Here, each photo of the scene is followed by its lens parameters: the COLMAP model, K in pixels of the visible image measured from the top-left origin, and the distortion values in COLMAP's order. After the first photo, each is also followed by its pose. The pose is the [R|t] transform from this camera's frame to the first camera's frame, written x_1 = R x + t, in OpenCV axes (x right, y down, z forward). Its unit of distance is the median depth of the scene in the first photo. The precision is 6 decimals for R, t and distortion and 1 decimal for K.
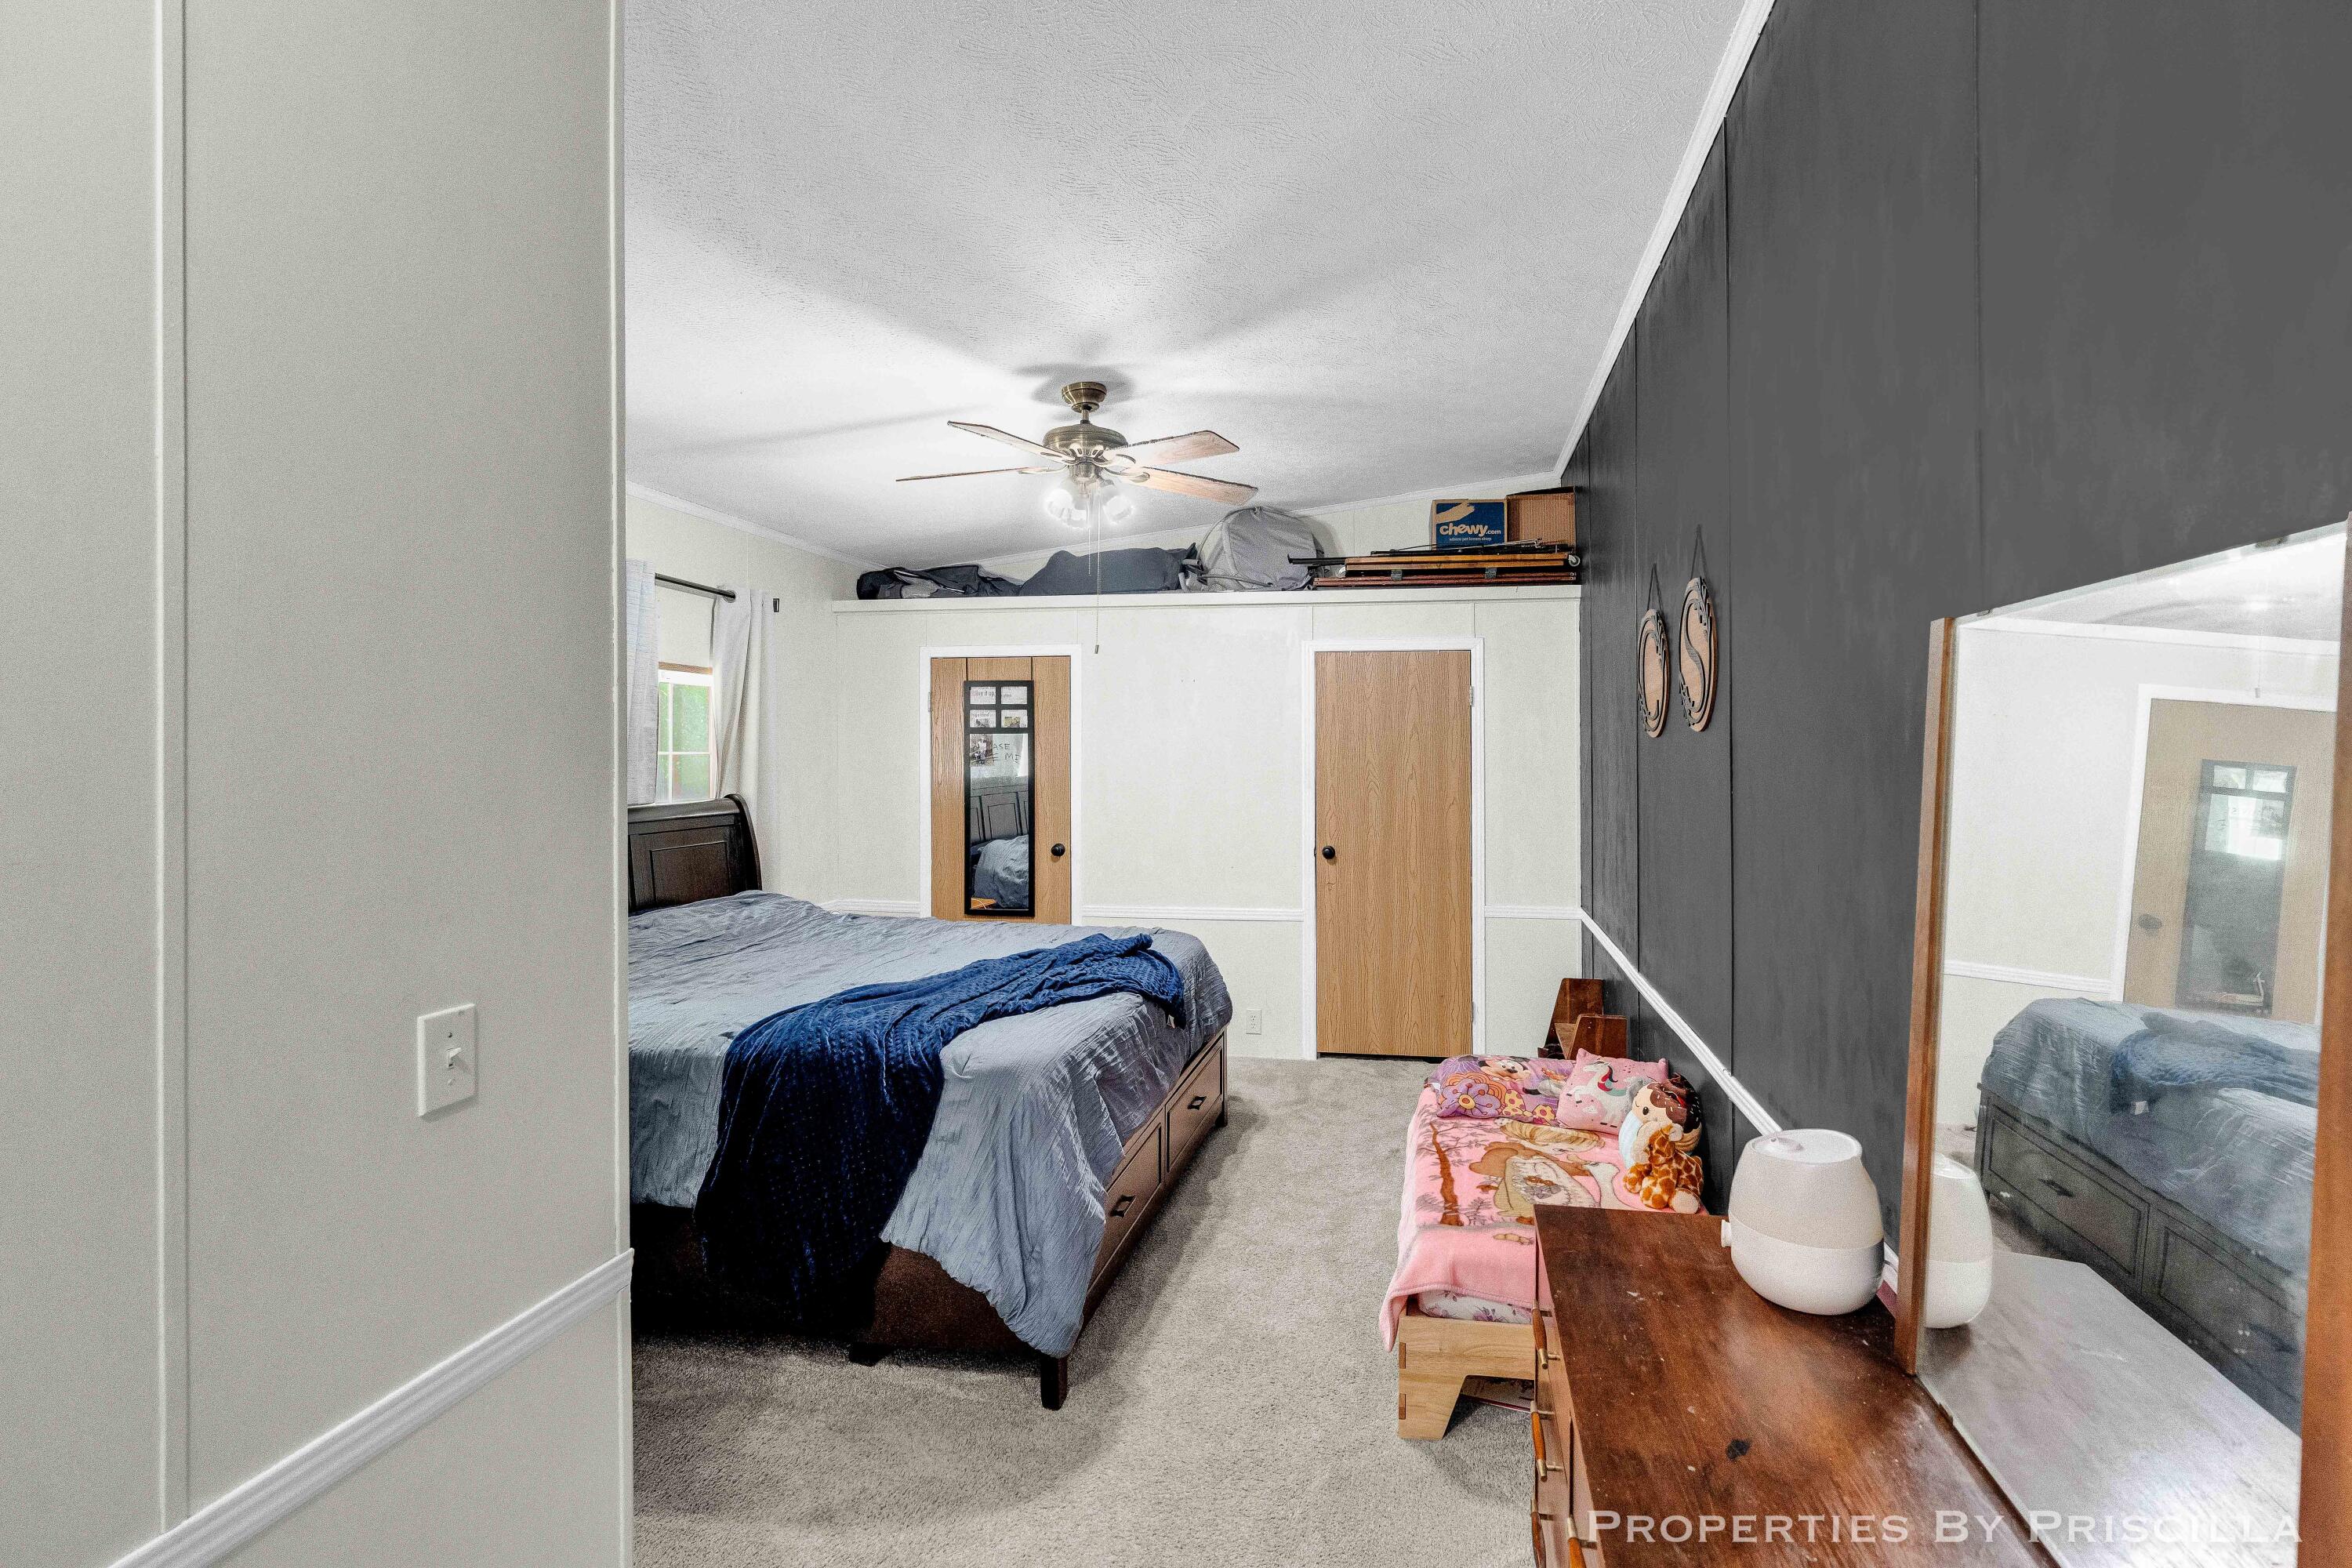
lens RADIAL K [[1087.0, 0, 1199.8], [0, 1087.0, 728.3], [0, 0, 1]] dist [-0.003760, 0.000631]
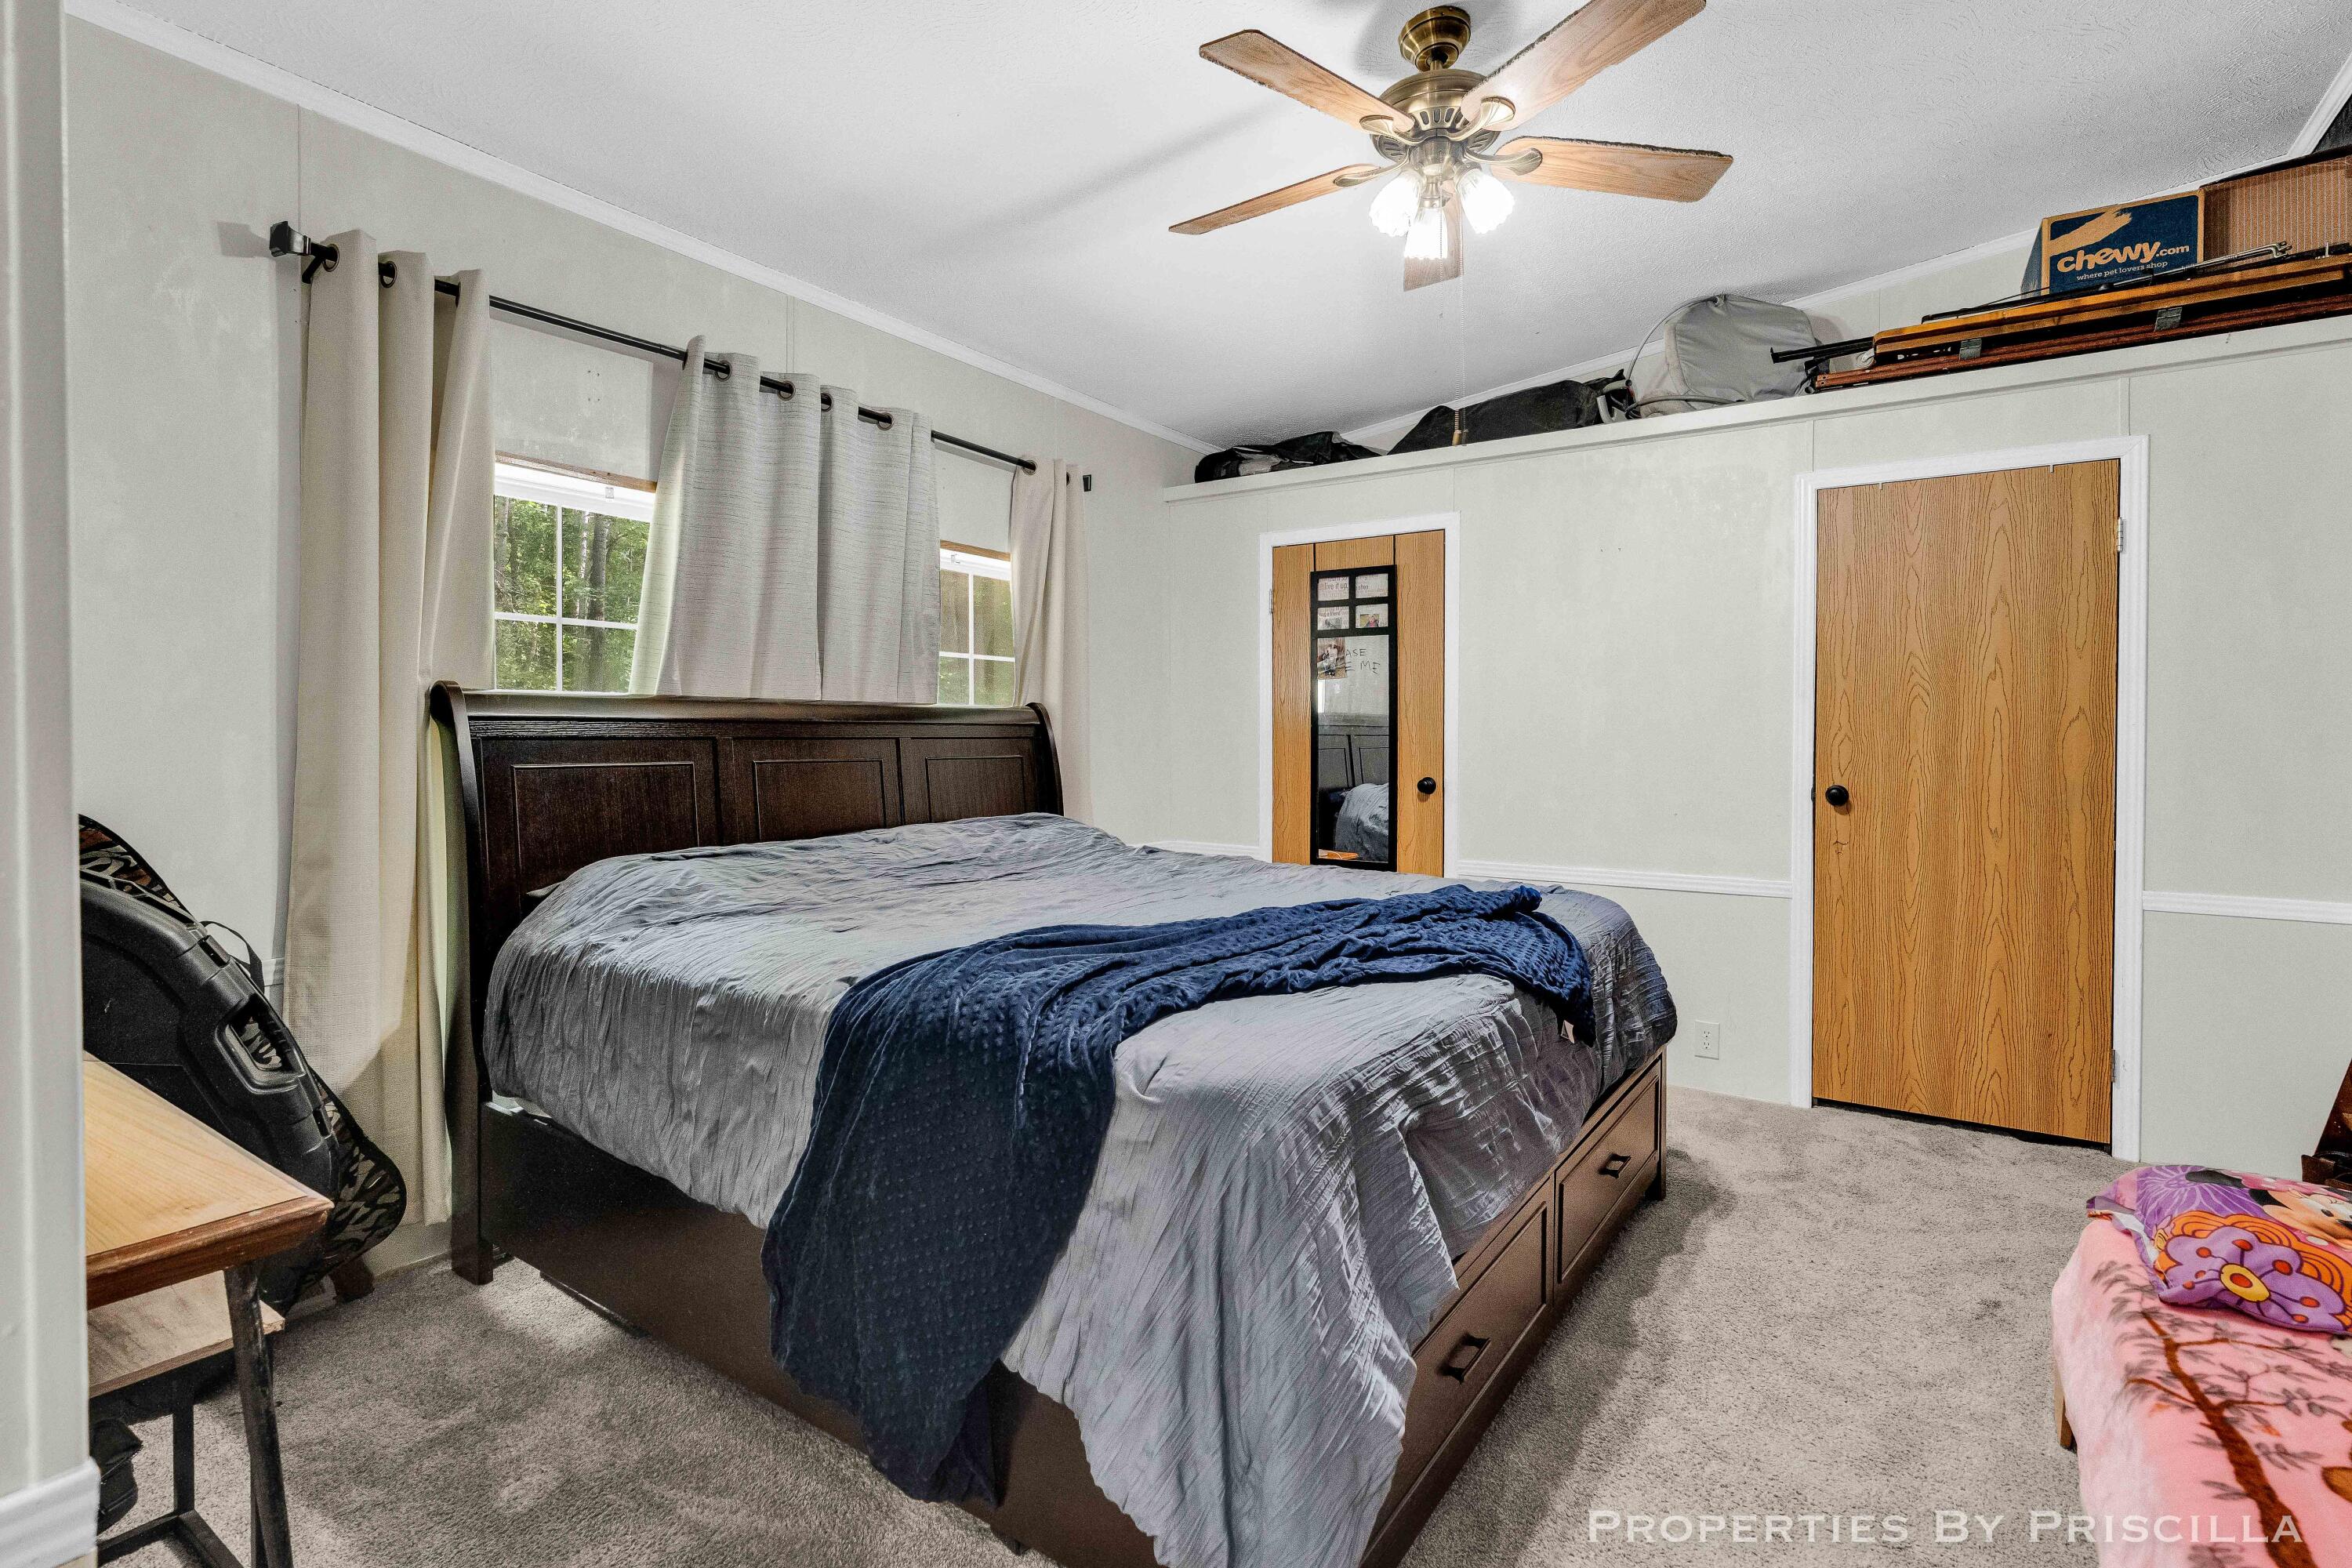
lens RADIAL K [[1087.0, 0, 1199.8], [0, 1087.0, 728.3], [0, 0, 1]] dist [-0.003760, 0.000631]
pose [[0.929485, 0.009710, -0.368732, 0.003581], [-0.003114, 0.999824, 0.018480, 0.084556], [0.368847, -0.016028, 0.929352, 0.340381]]
